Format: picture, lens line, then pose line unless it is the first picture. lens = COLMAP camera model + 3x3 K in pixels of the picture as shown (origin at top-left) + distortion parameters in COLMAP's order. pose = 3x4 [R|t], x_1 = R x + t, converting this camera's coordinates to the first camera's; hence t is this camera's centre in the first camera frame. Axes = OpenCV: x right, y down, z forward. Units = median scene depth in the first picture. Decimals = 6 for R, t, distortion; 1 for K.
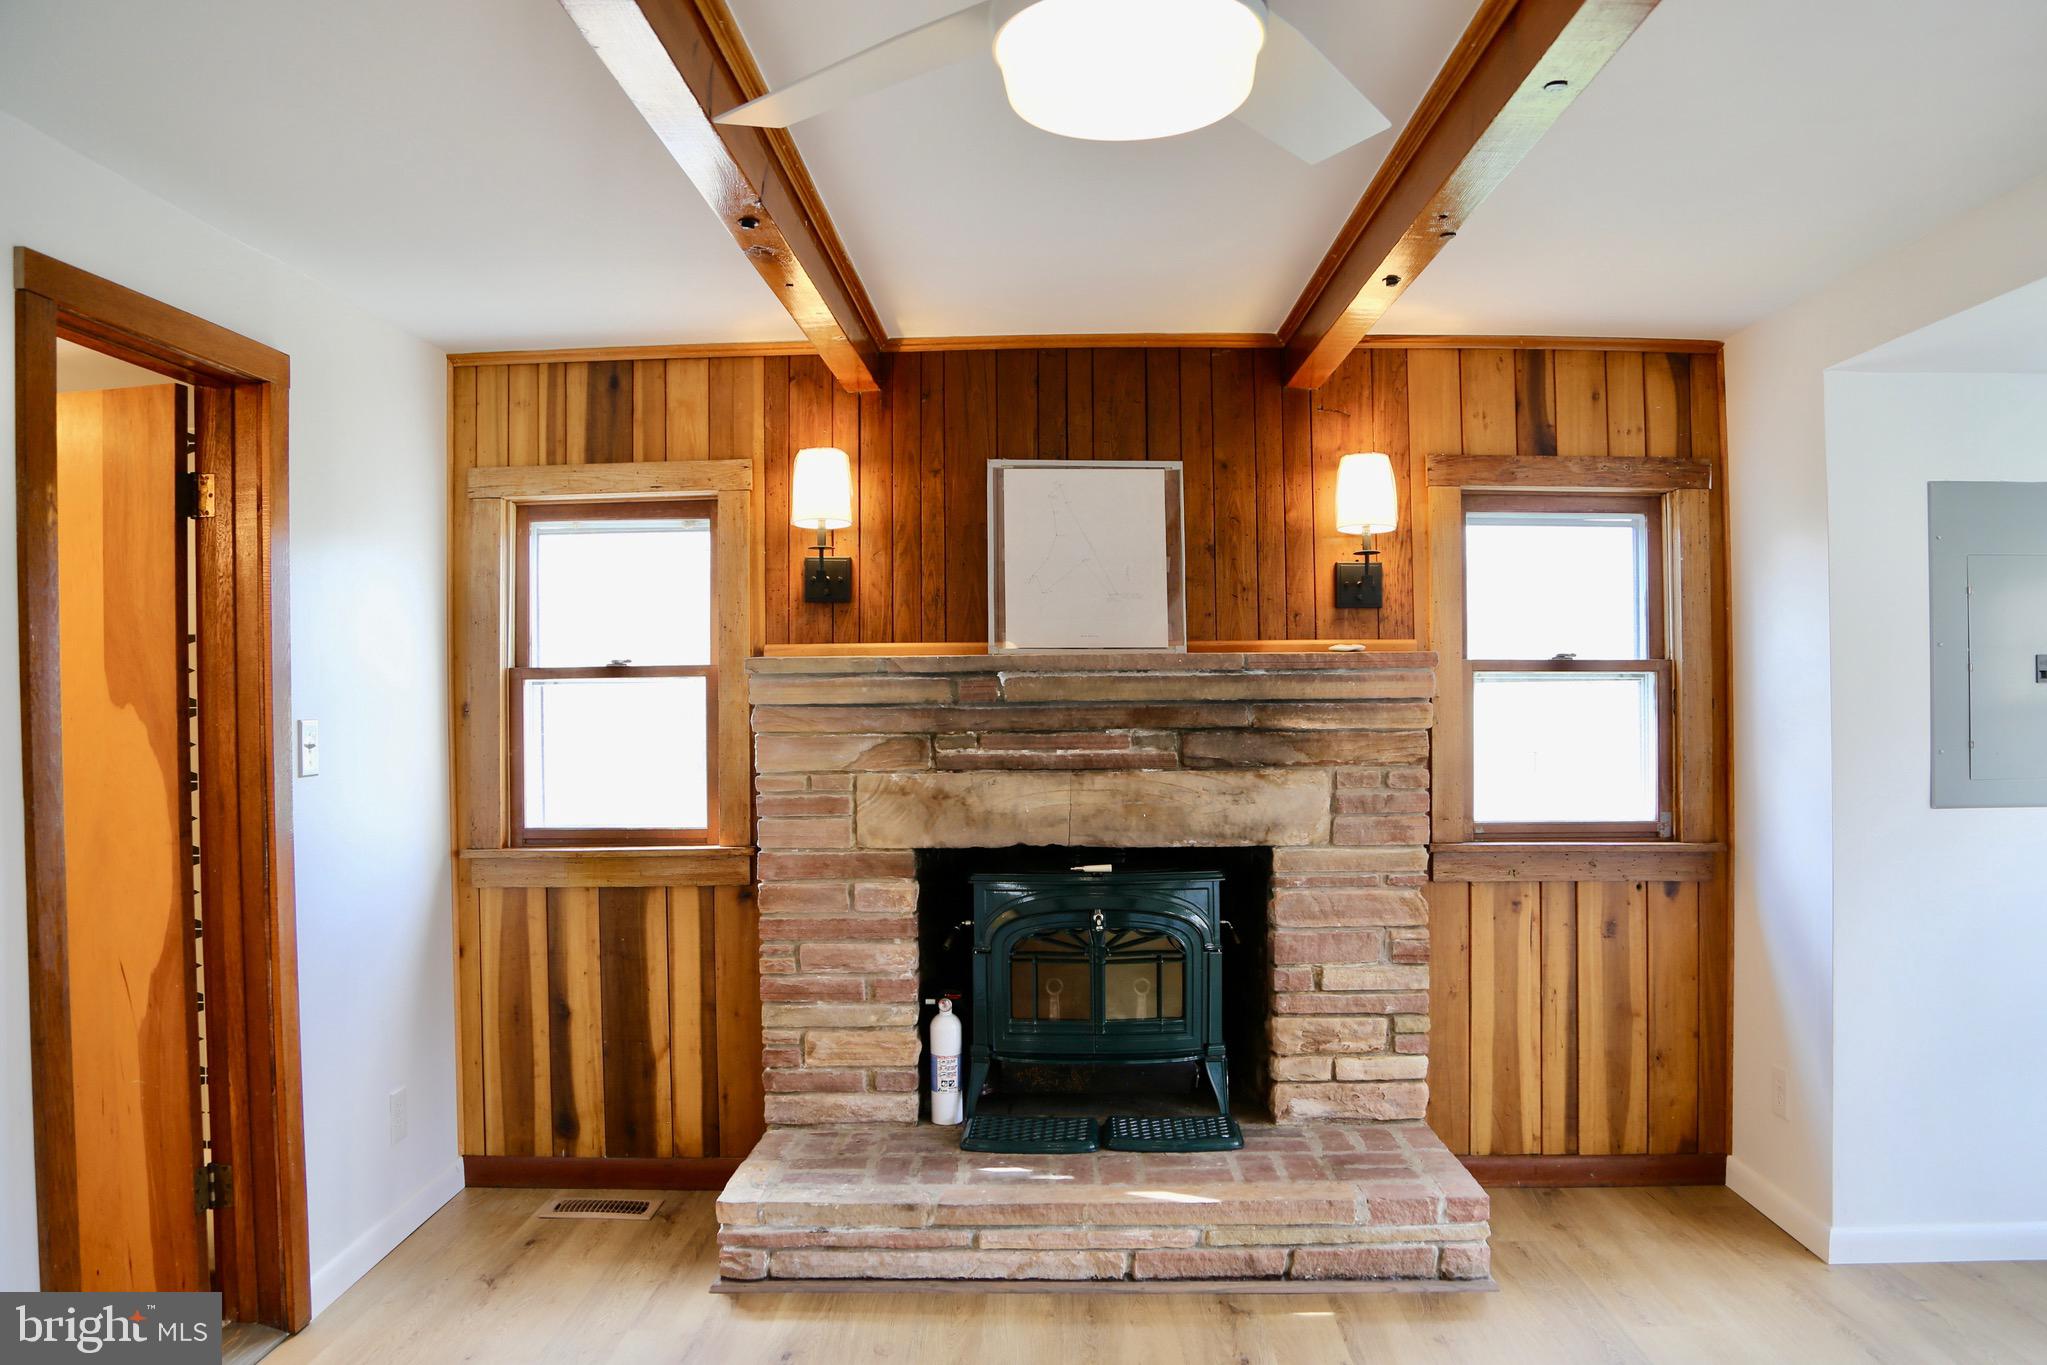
lens RADIAL K [[1410.0, 0, 1032.0], [0, 1410.0, 723.6], [0, 0, 1]] dist [-0.114982, 0.056235]
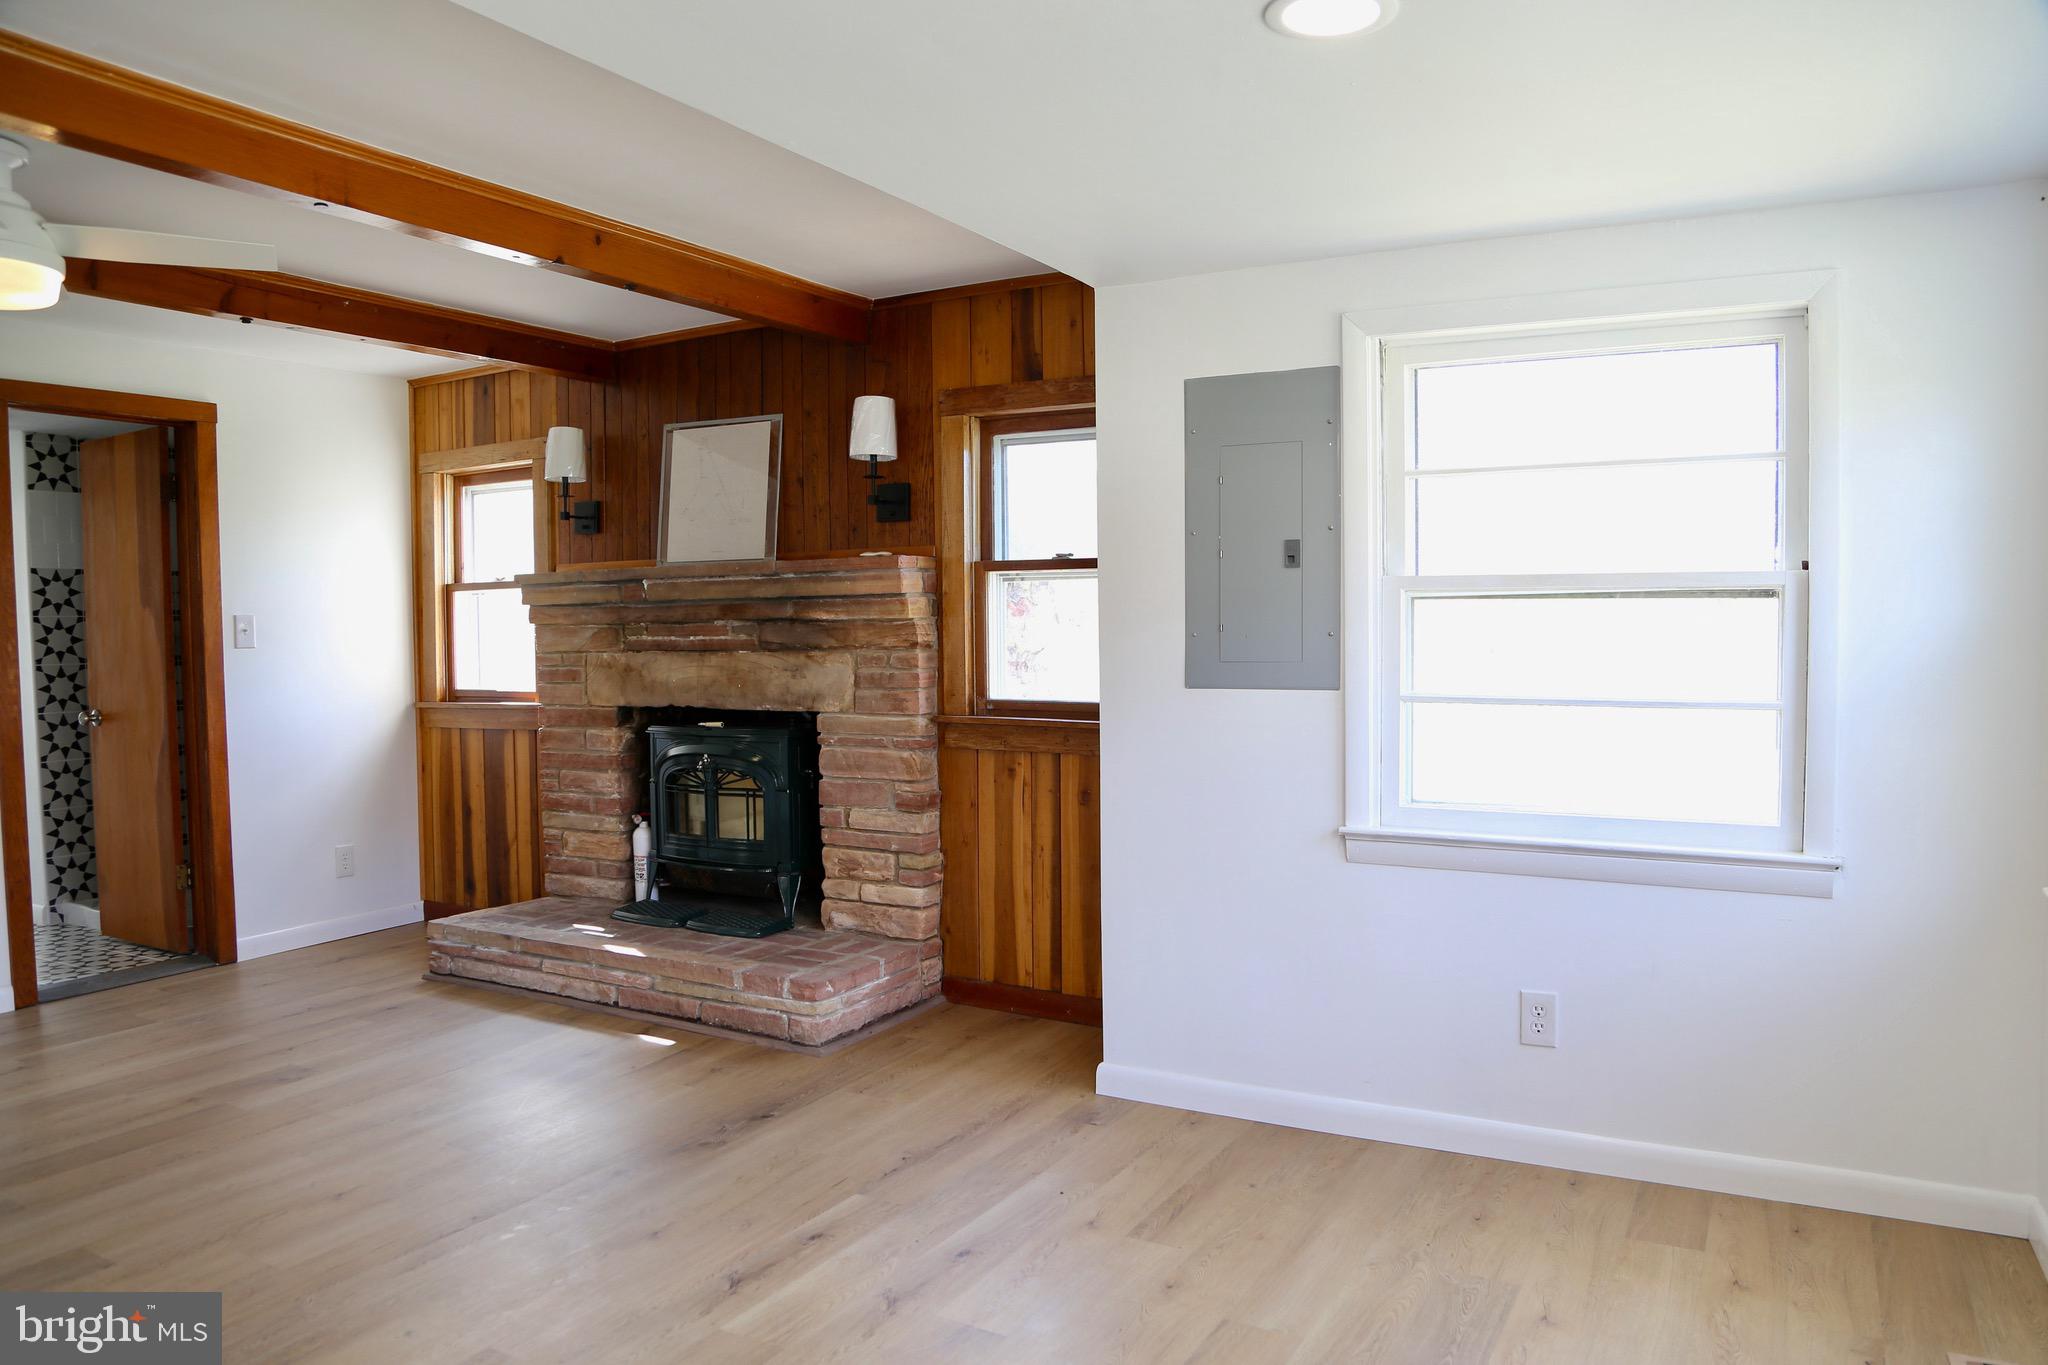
lens RADIAL K [[1410.7, 0, 1031.8], [0, 1410.7, 710.9], [0, 0, 1]] dist [-0.114982, 0.056235]
pose [[0.877505, 0.027439, -0.478782, 0.952425], [-0.005517, 0.998873, 0.047133, 0.024883], [0.479536, -0.038718, 0.876668, -0.028461]]
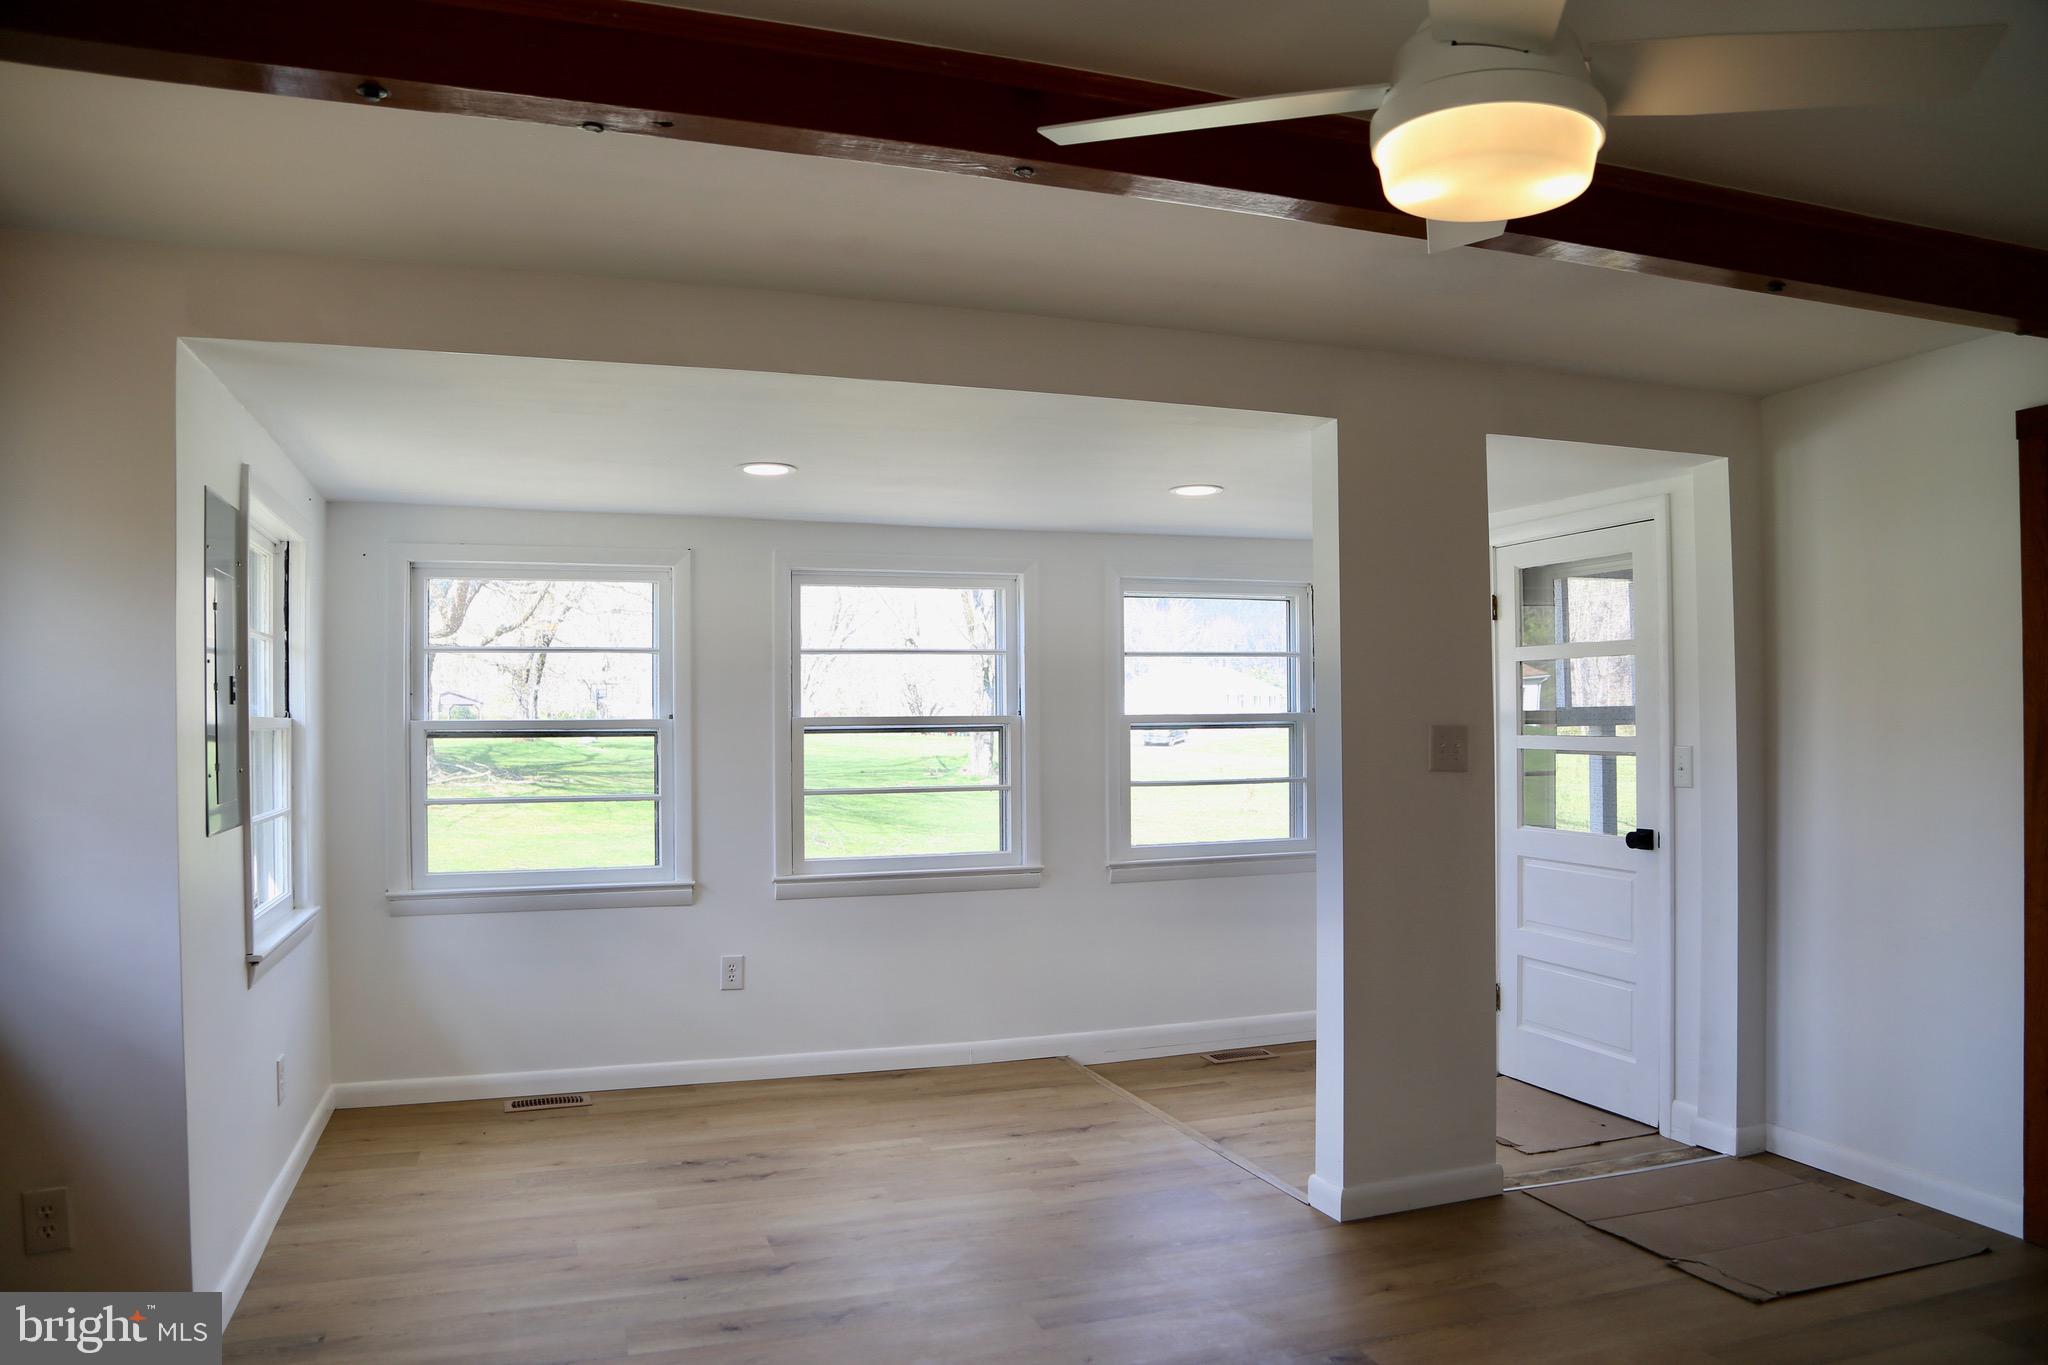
lens RADIAL K [[1410.7, 0, 1026.9], [0, 1410.7, 680.3], [0, 0, 1]] dist [-0.114982, 0.056235]
pose [[-0.350745, 0.039098, 0.935654, -0.358731], [0.026910, 0.999136, -0.031664, 0.000145], [-0.936084, 0.014072, -0.351494, 0.696302]]
